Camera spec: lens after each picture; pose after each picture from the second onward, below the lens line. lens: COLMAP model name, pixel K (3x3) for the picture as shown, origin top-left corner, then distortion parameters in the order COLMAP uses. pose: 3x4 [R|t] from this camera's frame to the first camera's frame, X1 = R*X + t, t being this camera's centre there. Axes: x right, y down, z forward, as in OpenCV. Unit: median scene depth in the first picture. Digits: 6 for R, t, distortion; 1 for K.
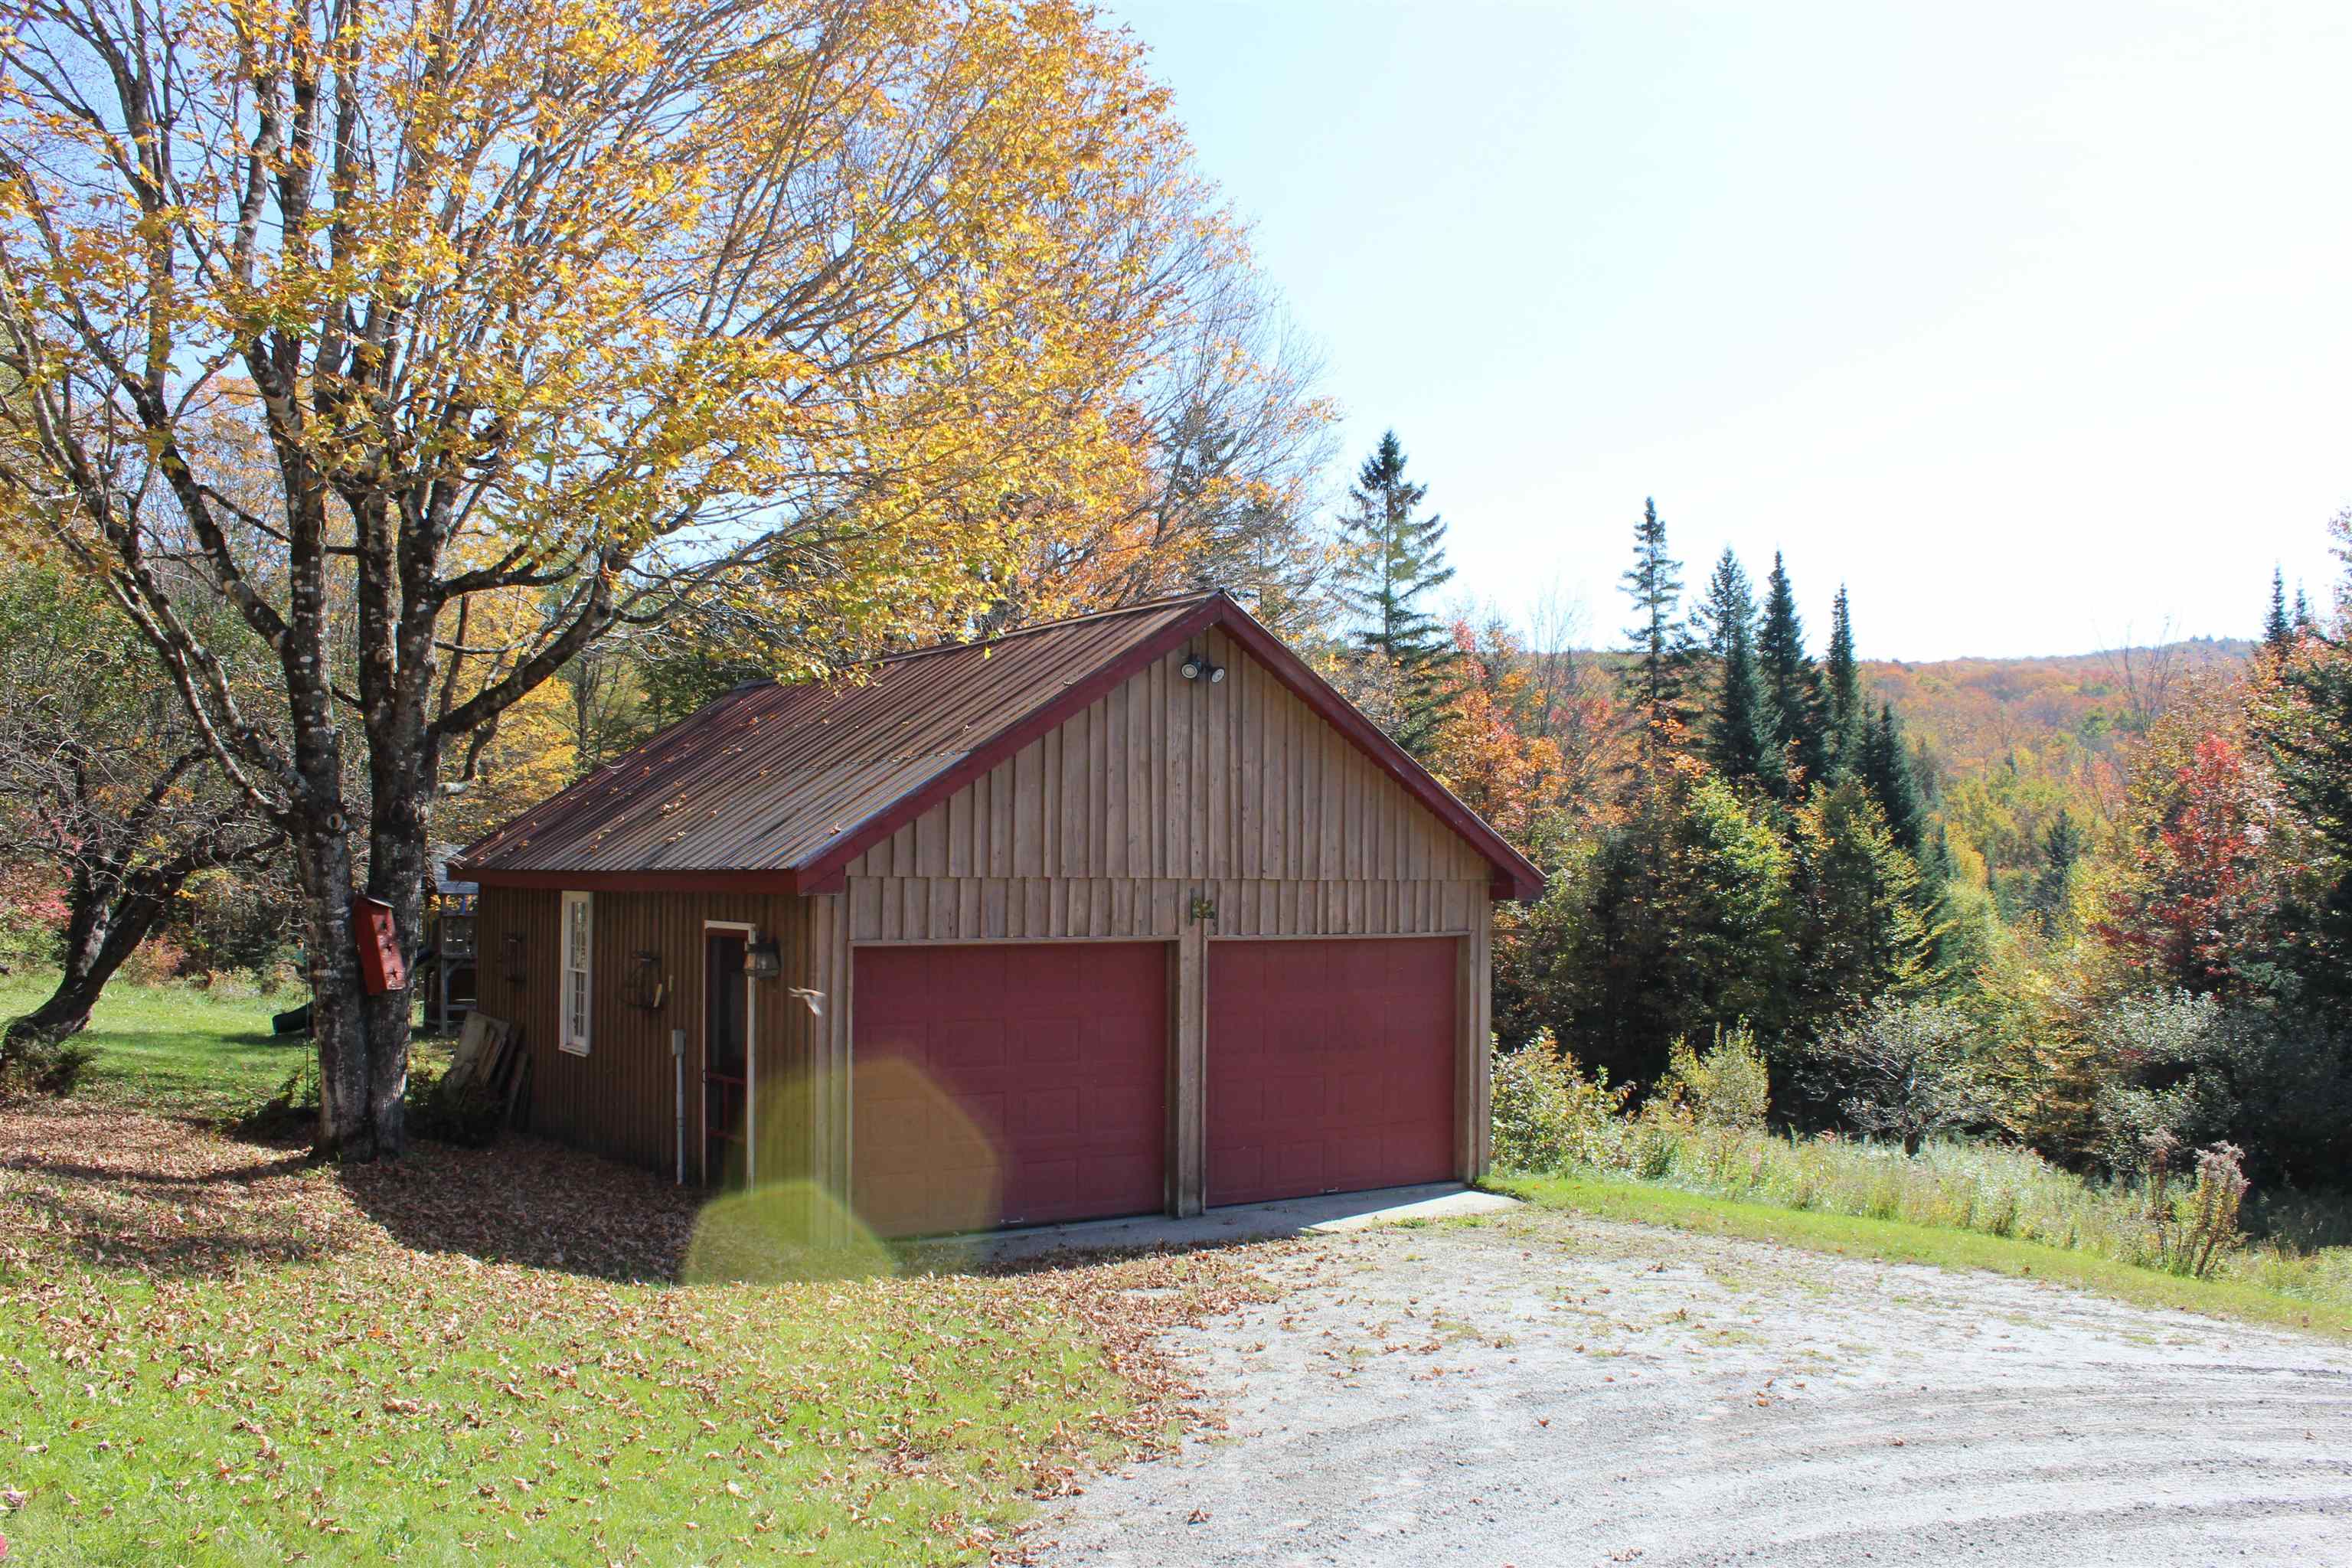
lens RADIAL K [[1942.2, 0, 1176.0], [0, 1942.2, 784.0], [0, 0, 1]] dist [-0.113400, 0.002210]
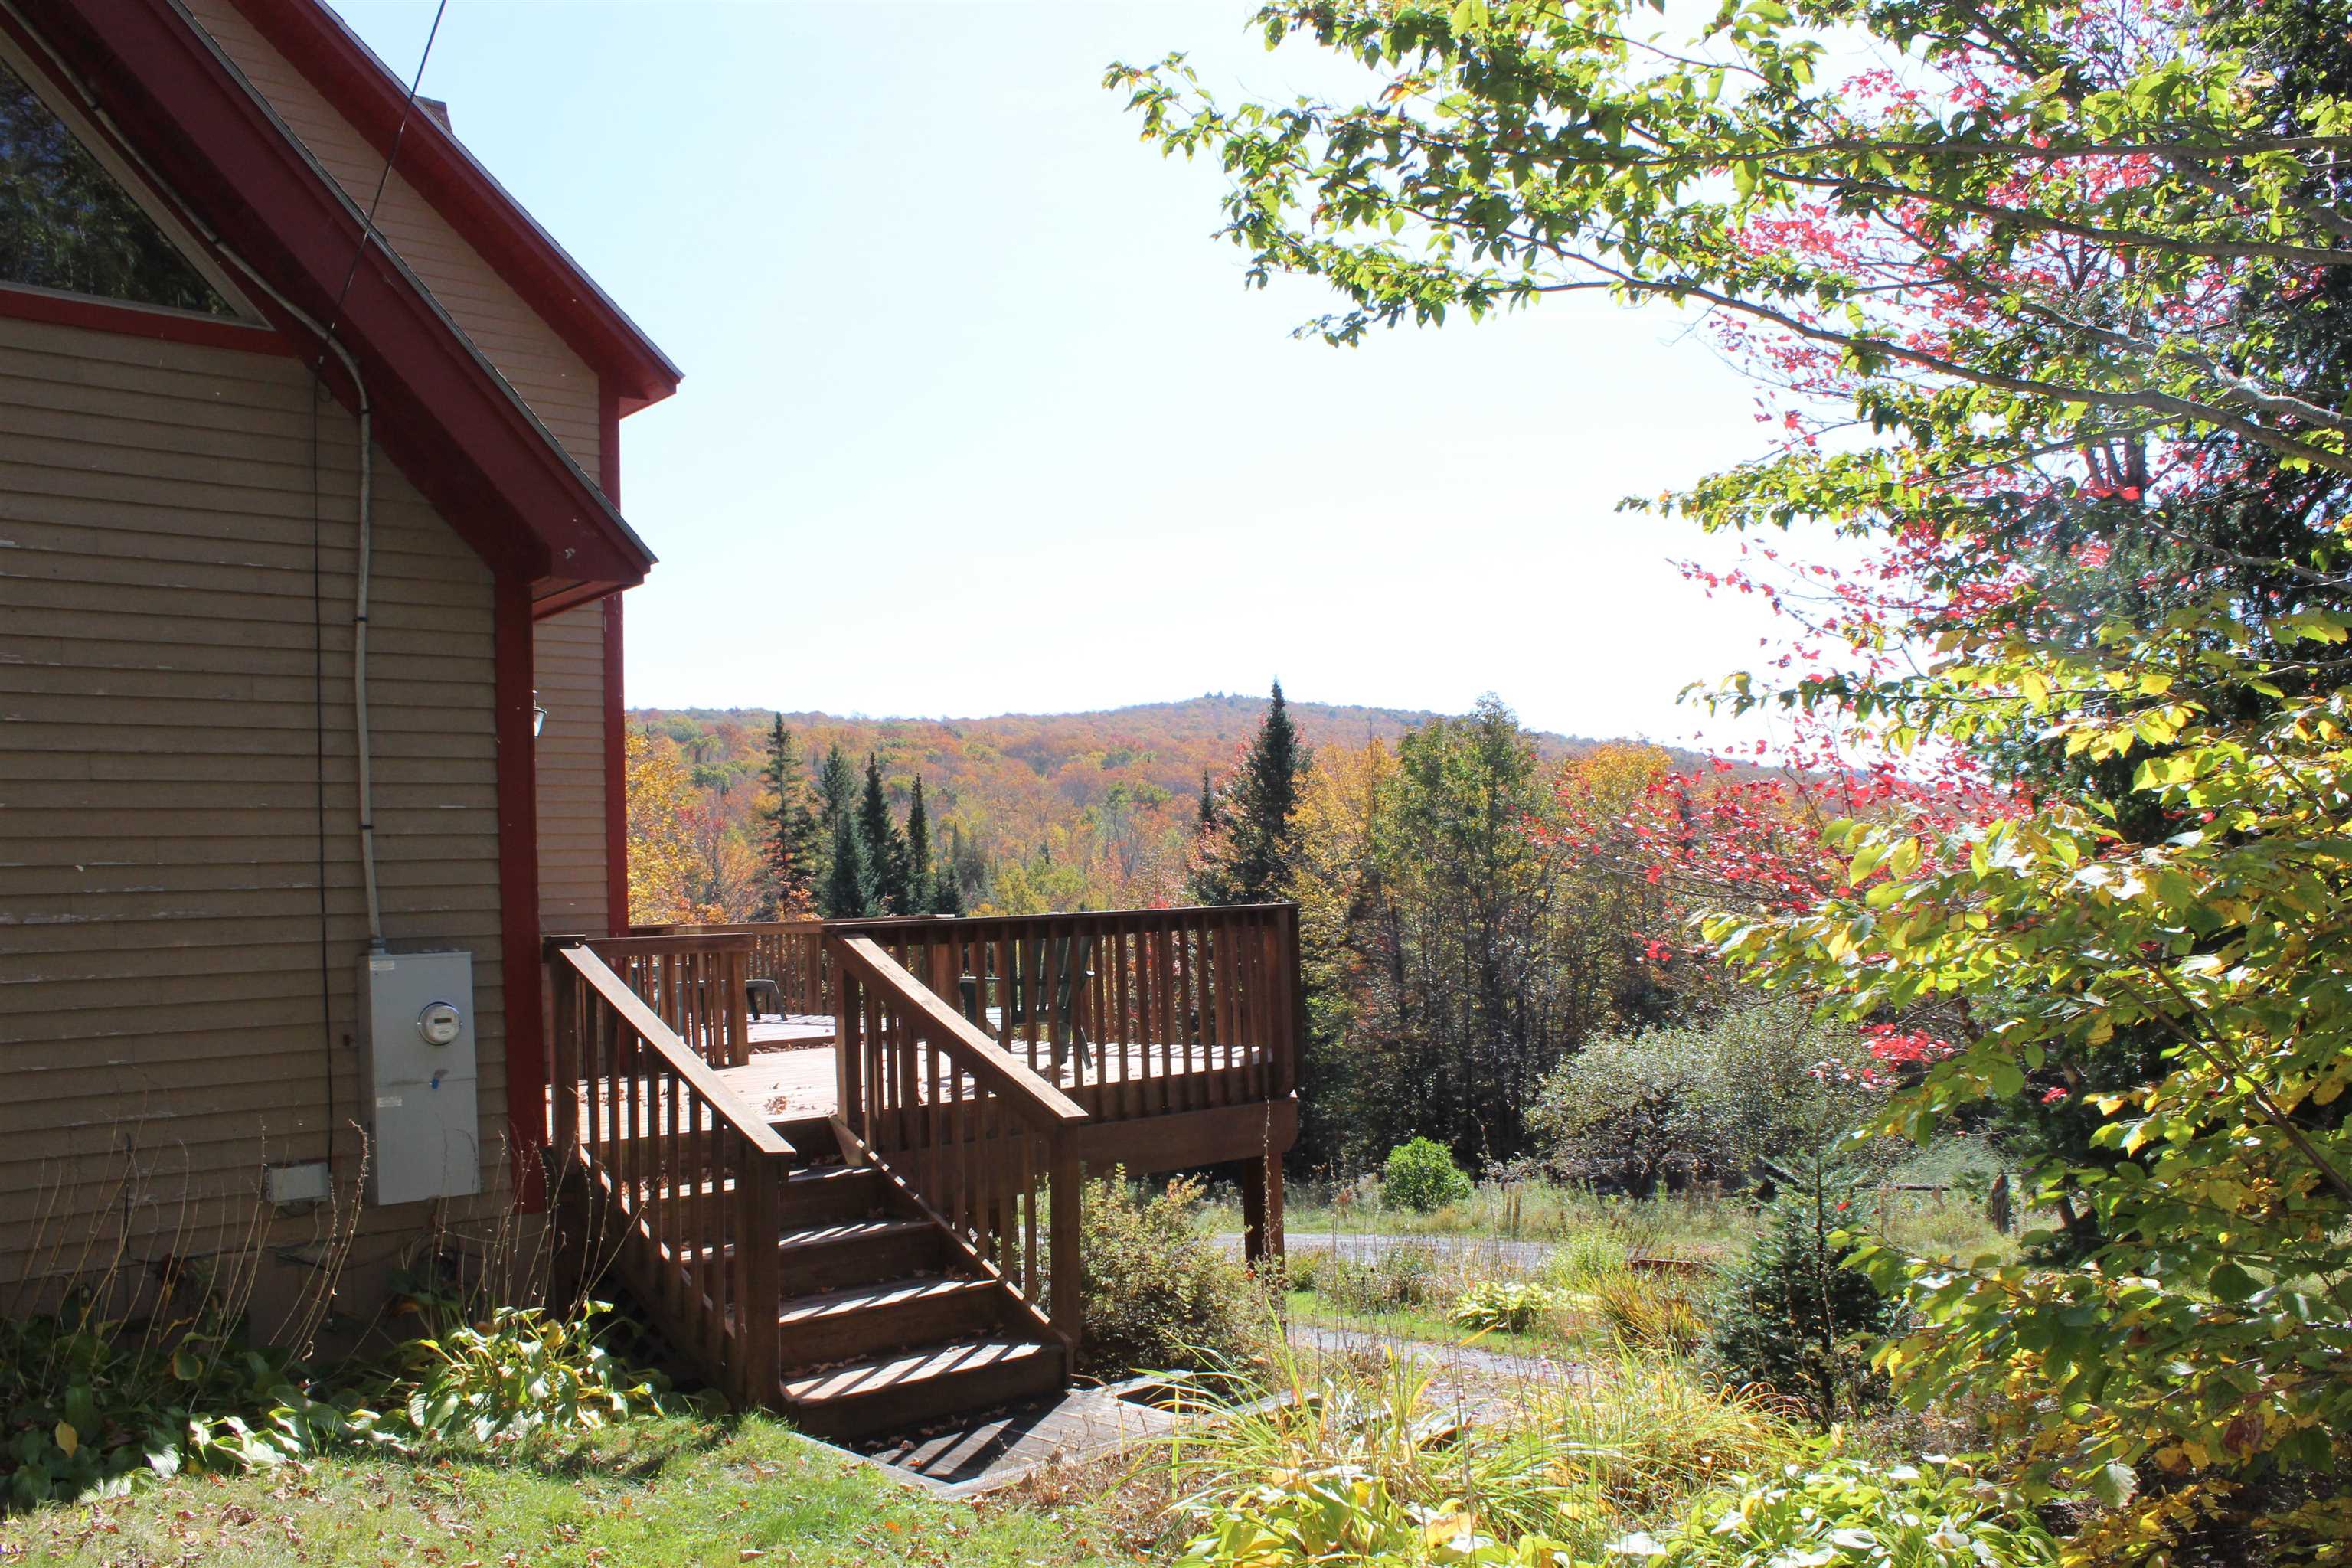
lens RADIAL K [[1942.2, 0, 1176.0], [0, 1942.2, 784.0], [0, 0, 1]] dist [-0.113400, 0.002210]
pose [[0.888039, -0.015781, 0.459497, -0.124229], [0.027549, 0.999441, -0.018917, -0.063486], [-0.458942, 0.029458, 0.887978, -0.315305]]
